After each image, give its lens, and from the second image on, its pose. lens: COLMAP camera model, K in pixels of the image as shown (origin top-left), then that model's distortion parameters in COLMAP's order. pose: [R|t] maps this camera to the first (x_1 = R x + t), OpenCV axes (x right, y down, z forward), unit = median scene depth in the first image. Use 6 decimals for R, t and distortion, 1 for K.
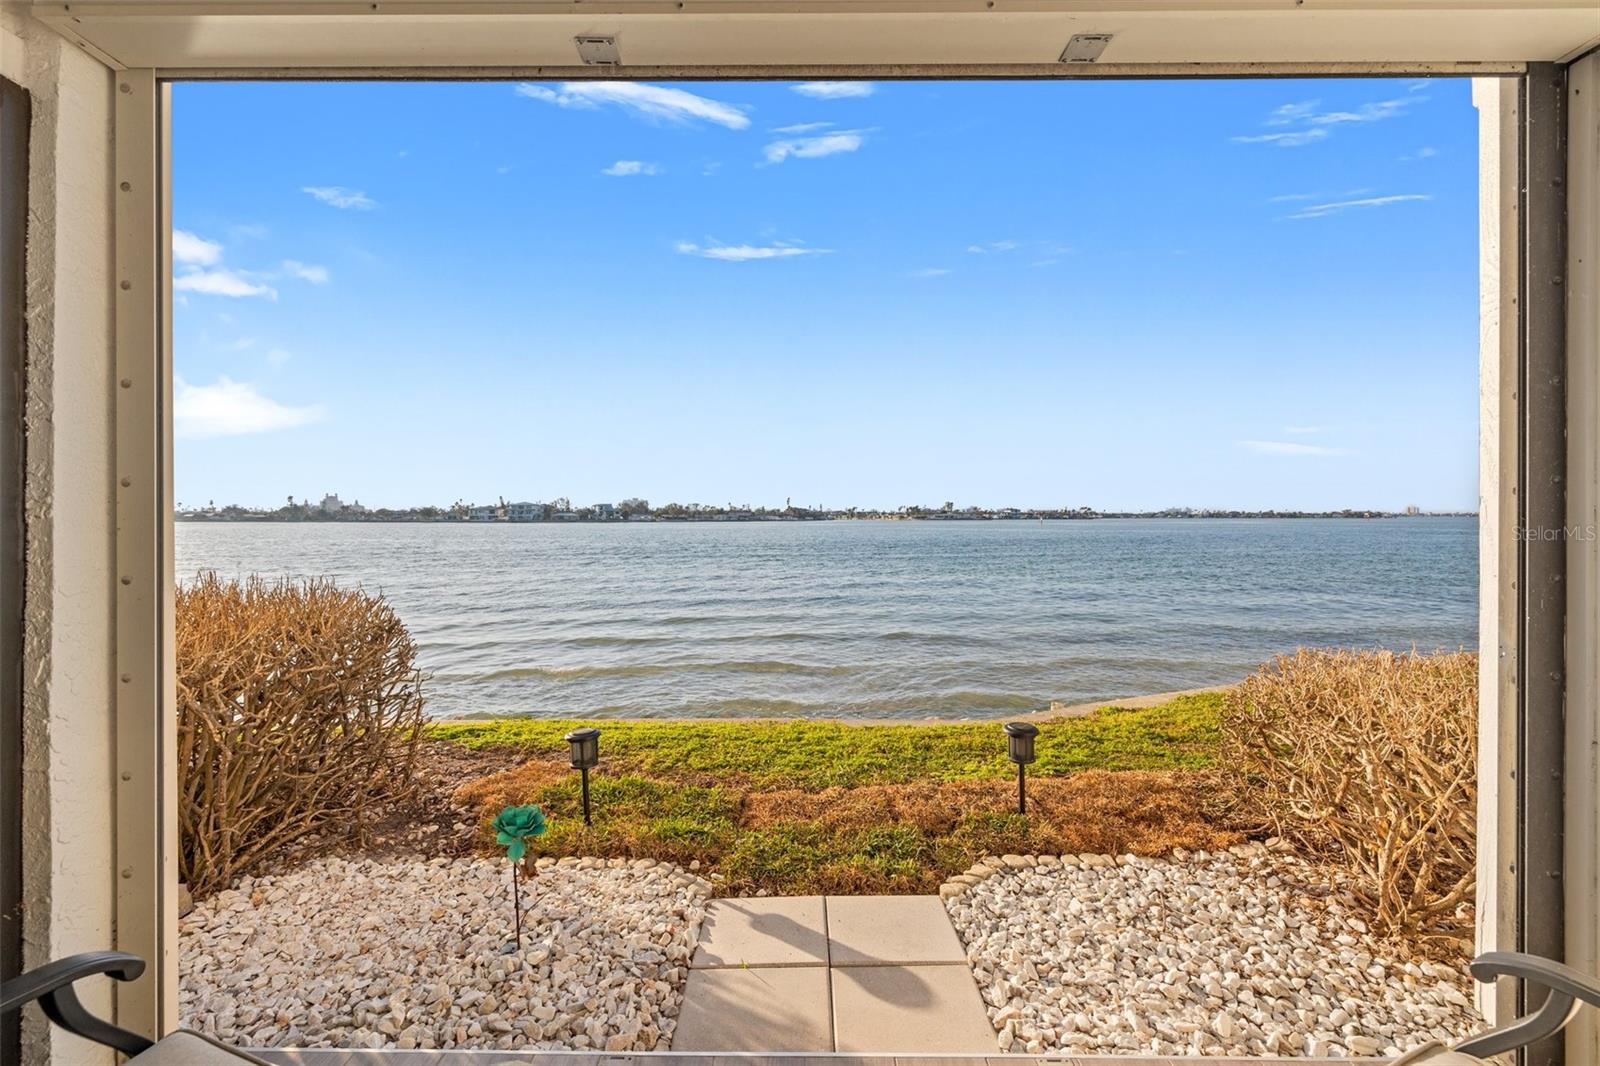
lens RADIAL K [[674.2, 0, 796.1], [0, 674.2, 520.9], [0, 0, 1]] dist [0.000211, -0.000103]
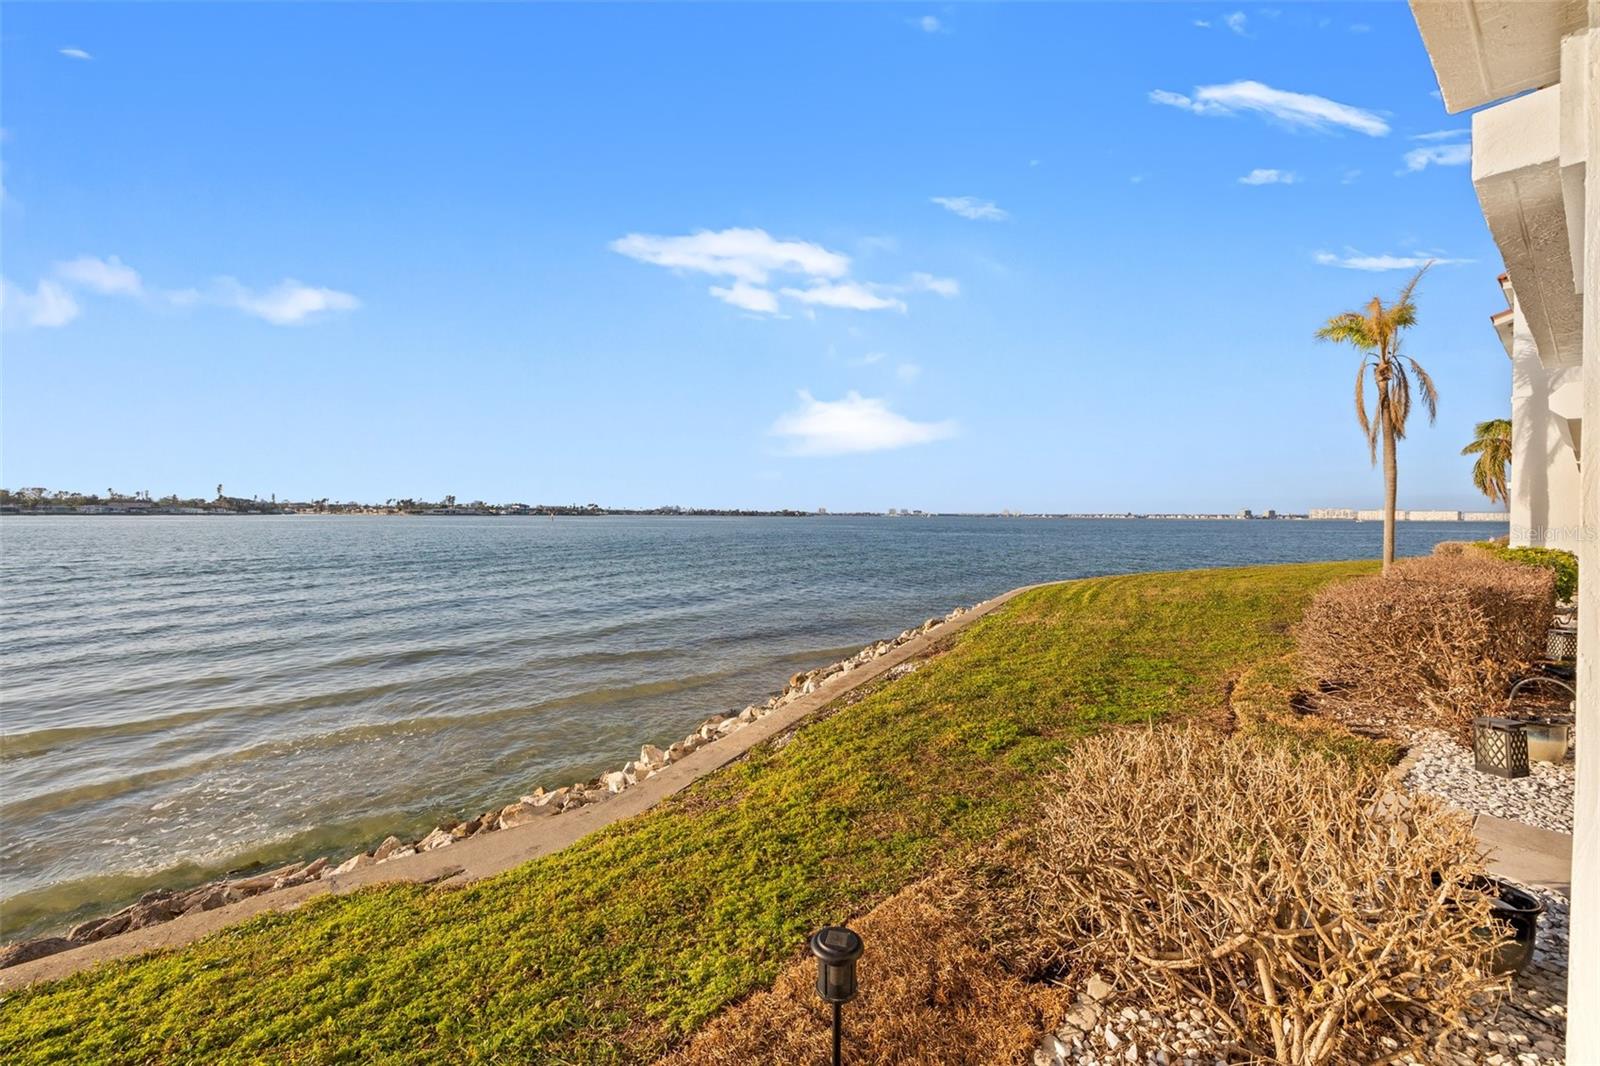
lens RADIAL K [[670.0, 0, 792.9], [0, 670.0, 516.7], [0, 0, 1]] dist [0.001776, -0.000046]
pose [[0.767305, 0.007134, 0.641242, -0.137051], [-0.007021, 0.999972, -0.002724, -0.116970], [-0.641244, -0.002412, 0.767334, 0.600005]]
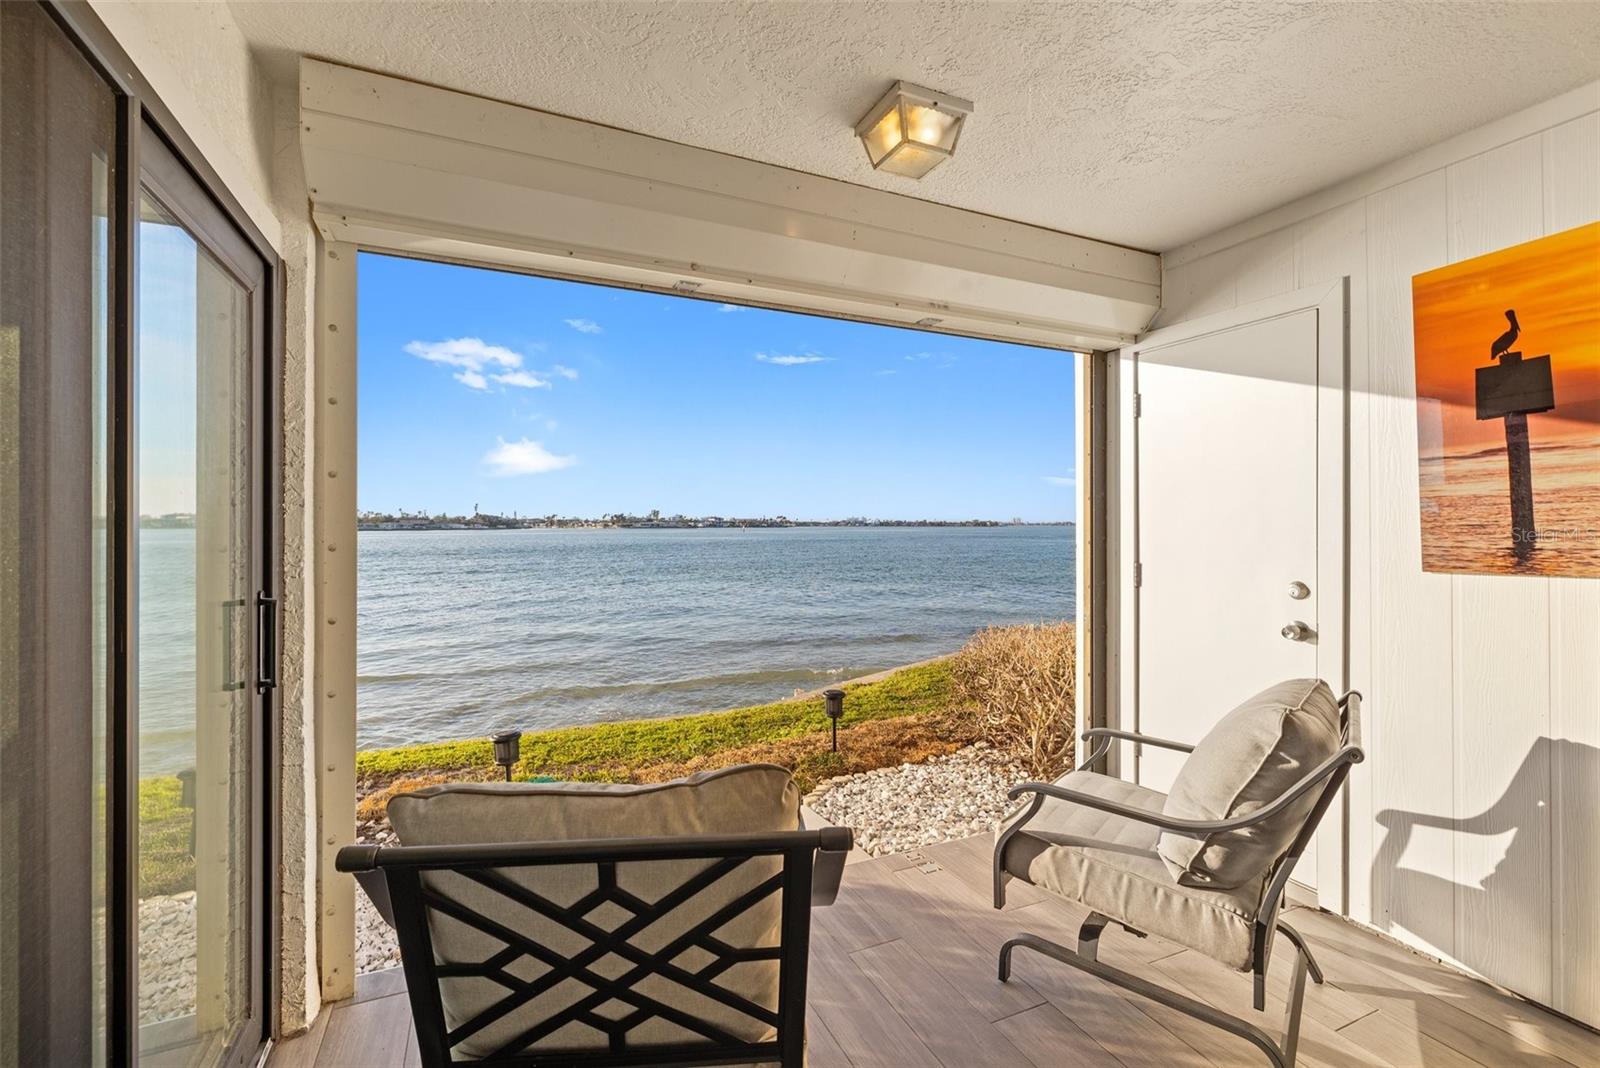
lens RADIAL K [[682.3, 0, 798.0], [0, 682.3, 525.7], [0, 0, 1]] dist [0.002250, 0.000002]
pose [[0.908928, 0.000597, 0.416952, -0.393437], [0.001525, 0.999988, -0.004757, -0.051322], [-0.416949, 0.004960, 0.908916, -0.339824]]
